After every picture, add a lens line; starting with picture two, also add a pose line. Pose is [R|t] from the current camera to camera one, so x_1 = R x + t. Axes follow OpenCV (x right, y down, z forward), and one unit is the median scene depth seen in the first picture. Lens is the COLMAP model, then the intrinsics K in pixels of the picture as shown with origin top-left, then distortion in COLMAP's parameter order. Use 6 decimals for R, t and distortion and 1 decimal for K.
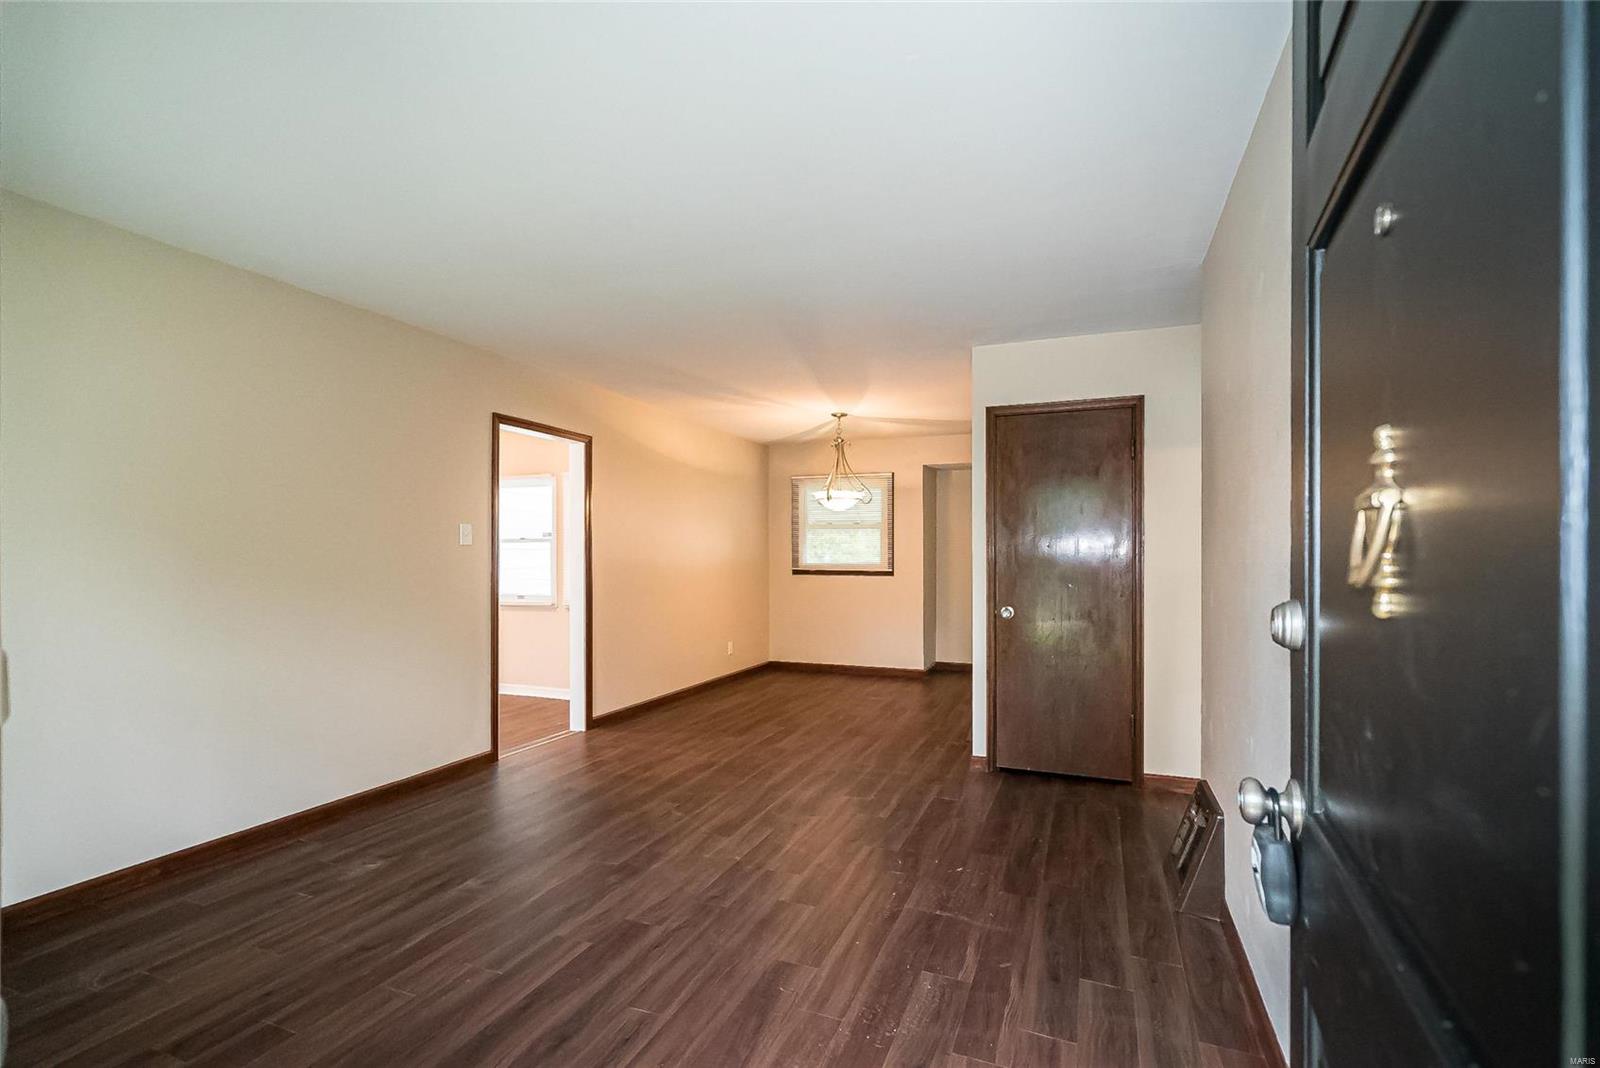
lens RADIAL K [[700.2, 0, 856.6], [0, 700.2, 555.9], [0, 0, 1]] dist [0.000951, 0.000378]
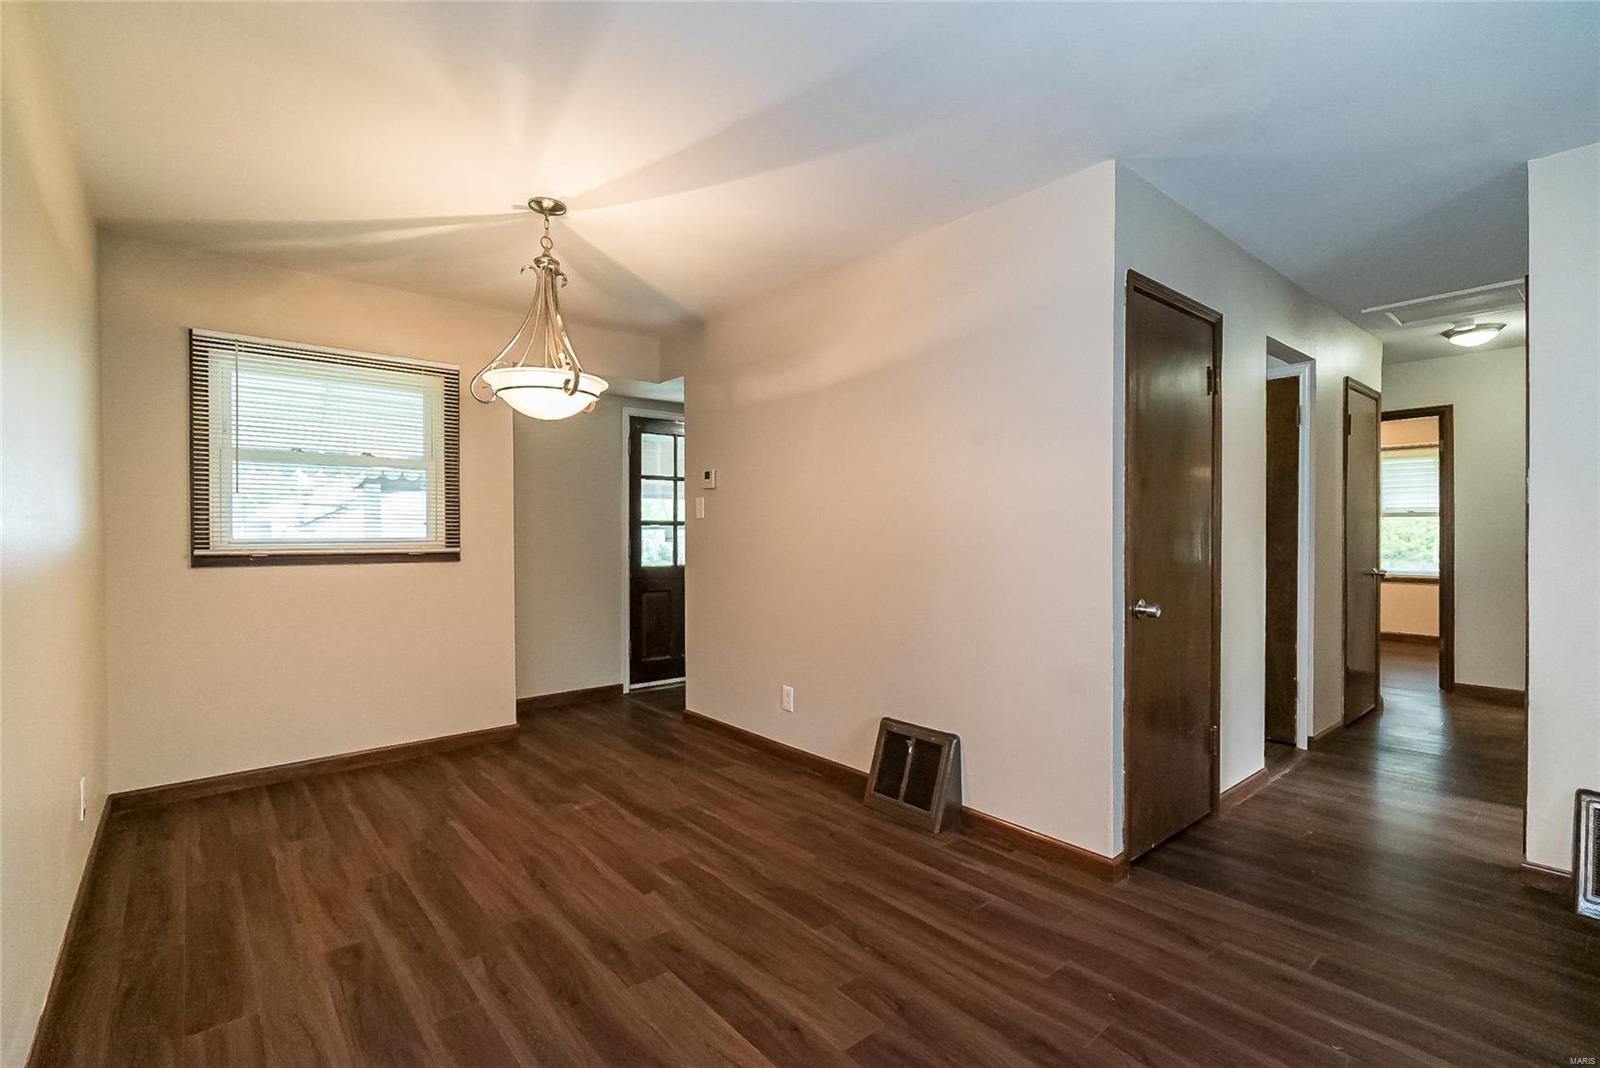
lens RADIAL K [[688.9, 0, 736.8], [0, 688.9, 536.0], [0, 0, 1]] dist [0.000343, 0.000285]
pose [[0.534500, -0.008191, 0.845129, -0.505090], [0.001690, 0.999961, 0.008623, 0.010217], [-0.845167, -0.003180, 0.534494, 0.991379]]
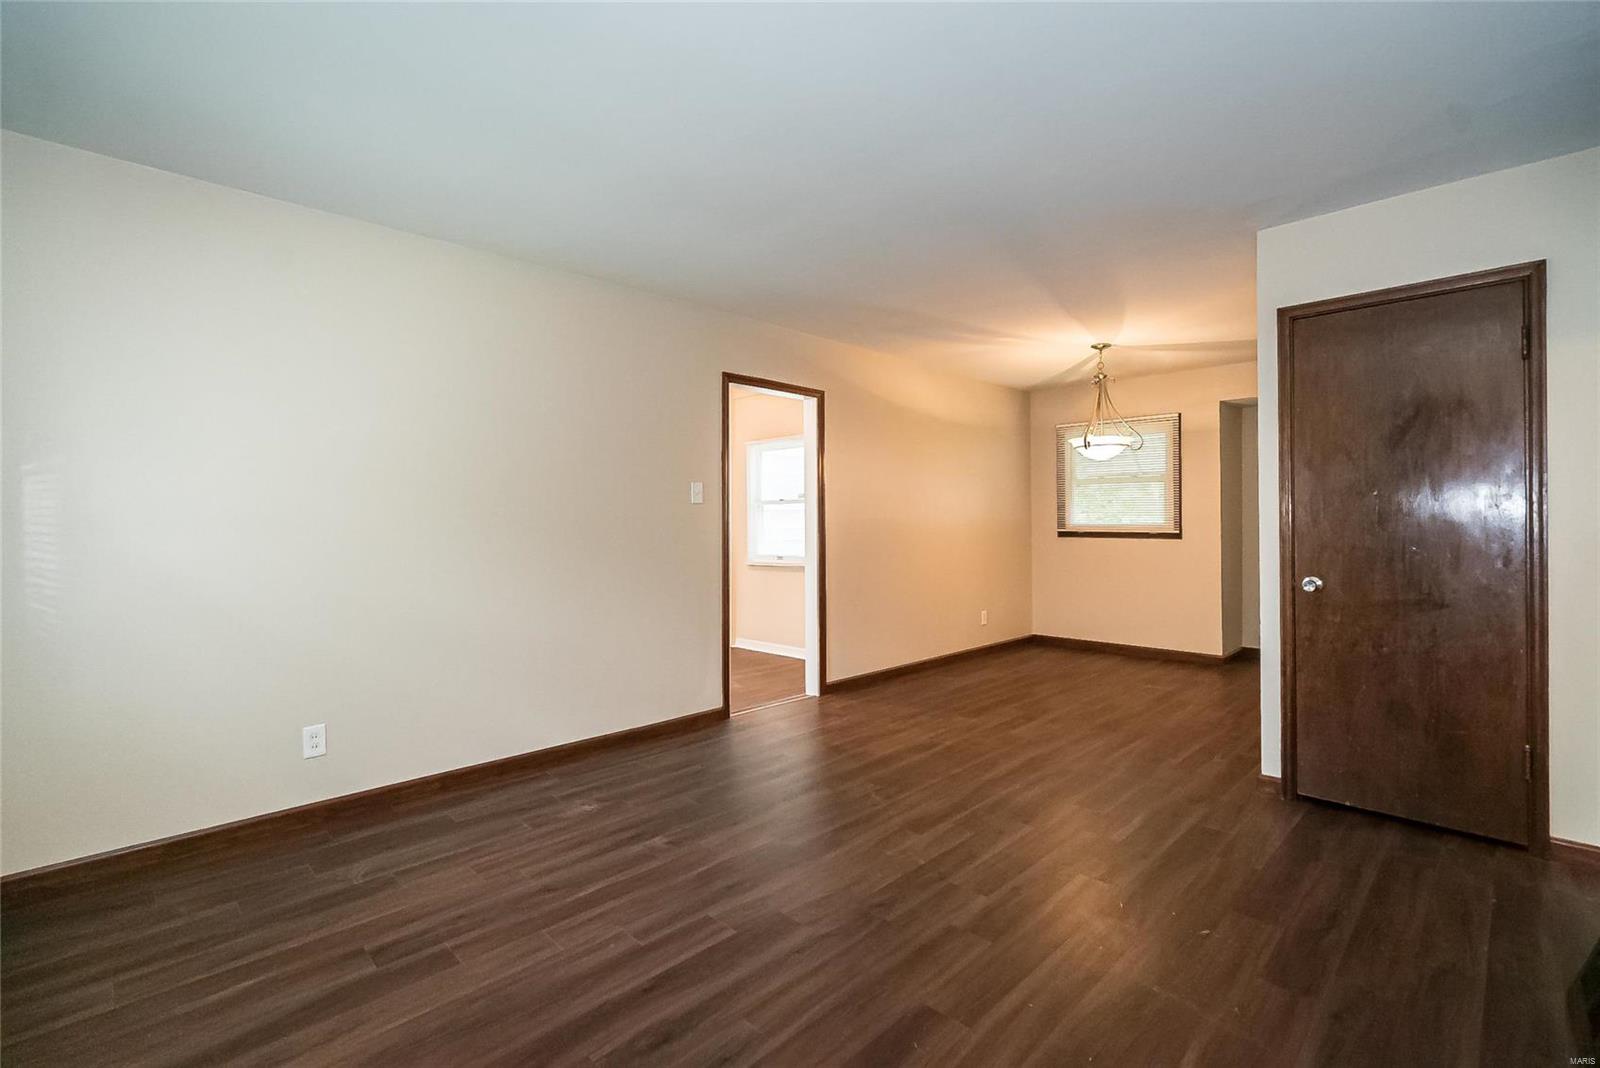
lens RADIAL K [[740.2, 0, 859.0], [0, 740.2, 516.7], [0, 0, 1]] dist [-0.000988, 0.000813]
pose [[0.918912, -0.007398, -0.394394, 0.085942], [0.004897, 0.999961, -0.007346, 0.013289], [0.394433, 0.004819, 0.918912, 0.102661]]
